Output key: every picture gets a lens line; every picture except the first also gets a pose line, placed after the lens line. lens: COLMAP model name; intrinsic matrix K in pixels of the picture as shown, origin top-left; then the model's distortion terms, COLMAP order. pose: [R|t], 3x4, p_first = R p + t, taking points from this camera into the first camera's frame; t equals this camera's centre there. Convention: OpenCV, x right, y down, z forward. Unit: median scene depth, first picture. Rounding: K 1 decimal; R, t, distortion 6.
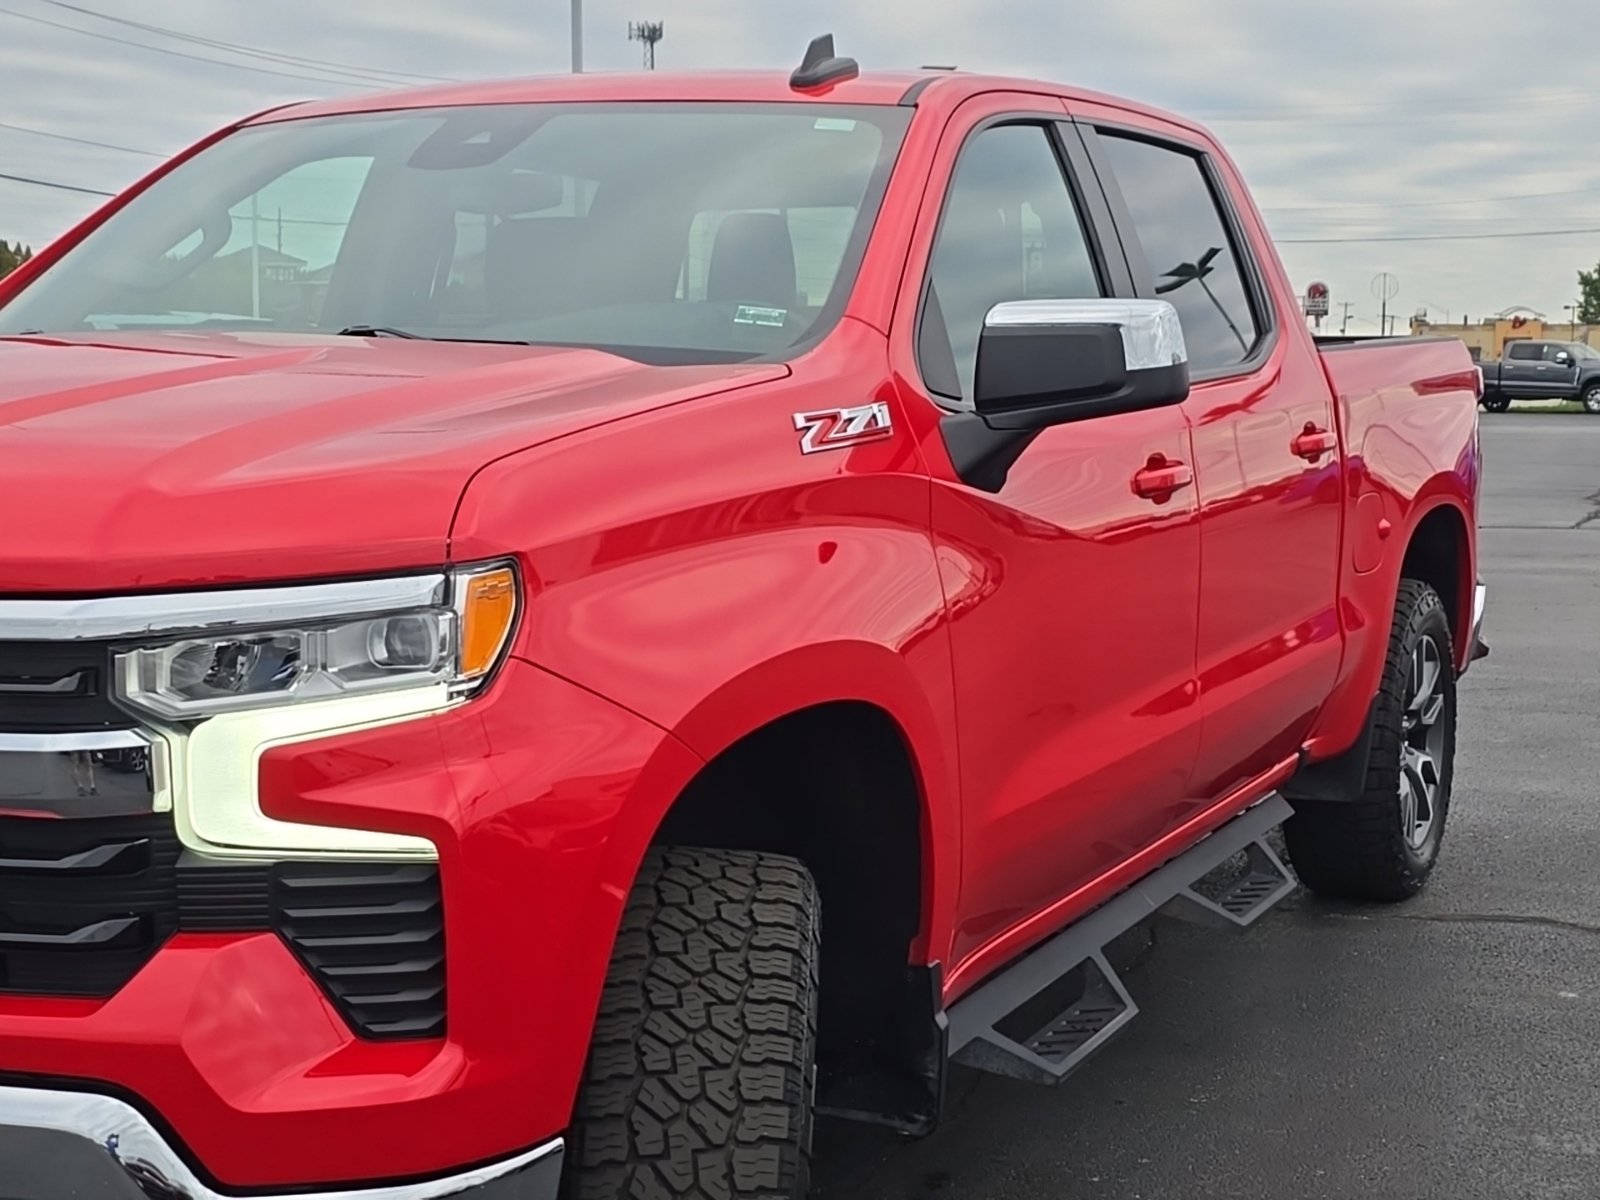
lens RADIAL K [[2600.1, 0, 807.2], [0, 2600.1, 583.1], [0, 0, 1]] dist [0.100597, 0.000000]
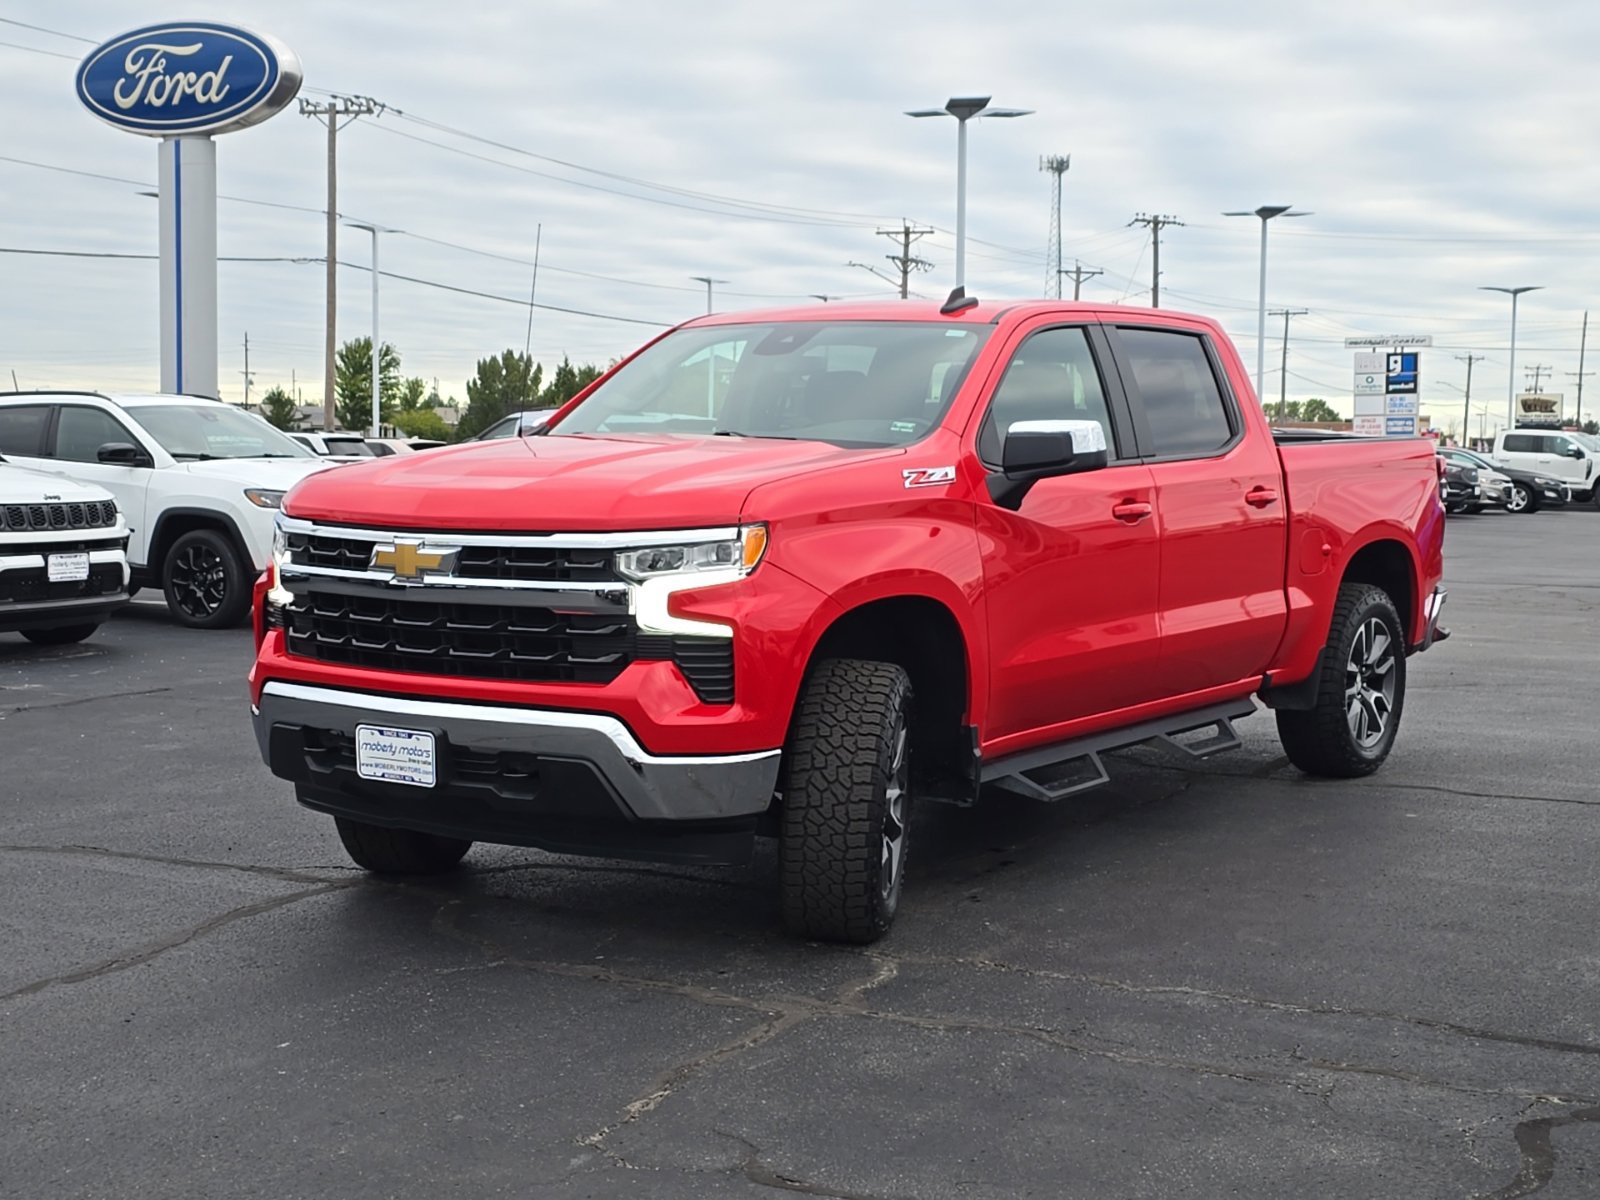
lens RADIAL K [[2729.6, 0, 799.6], [0, 2729.6, 609.5], [0, 0, 1]] dist [0.150013, 0.000000]
pose [[0.983740, 0.018502, -0.178644, 0.316660], [-0.023615, 0.999369, -0.026538, 0.115445], [0.178041, 0.030325, 0.983556, -1.289699]]
